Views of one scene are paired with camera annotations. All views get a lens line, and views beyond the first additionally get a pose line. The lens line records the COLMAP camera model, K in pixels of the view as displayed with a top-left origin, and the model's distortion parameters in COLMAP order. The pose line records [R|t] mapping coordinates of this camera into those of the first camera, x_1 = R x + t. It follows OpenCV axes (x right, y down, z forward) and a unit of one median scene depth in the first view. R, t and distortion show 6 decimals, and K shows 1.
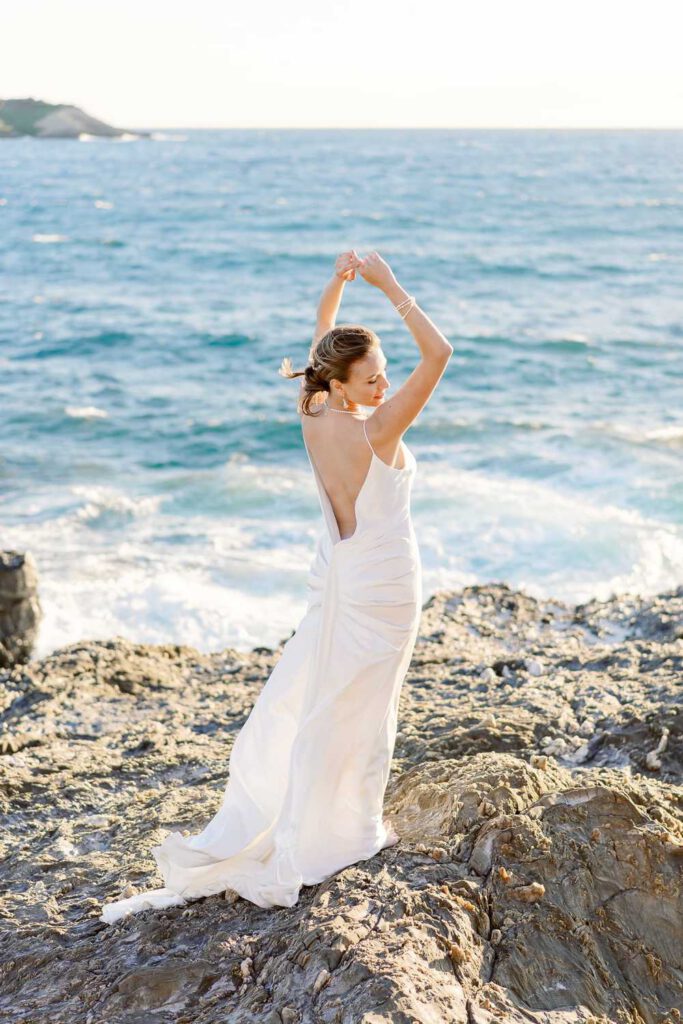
lens RADIAL K [[1678.2, 0, 341.5], [0, 1678.2, 512.0], [0, 0, 1]] dist [0.008716, -0.169669]
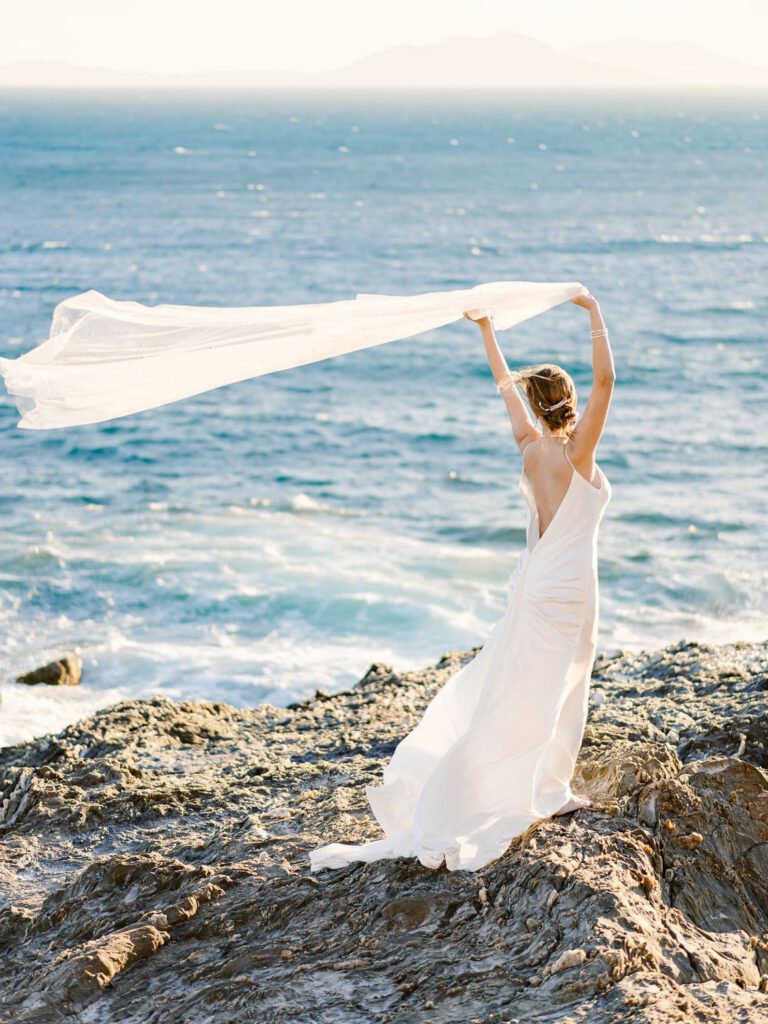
lens RADIAL K [[1815.3, 0, 384.0], [0, 1815.3, 512.0], [0, 0, 1]] dist [-0.008388, 0.049581]
pose [[0.996027, -0.016677, 0.087474, -0.205983], [0.021527, 0.998265, -0.054804, 0.058199], [-0.086408, 0.056469, 0.994658, -0.264819]]
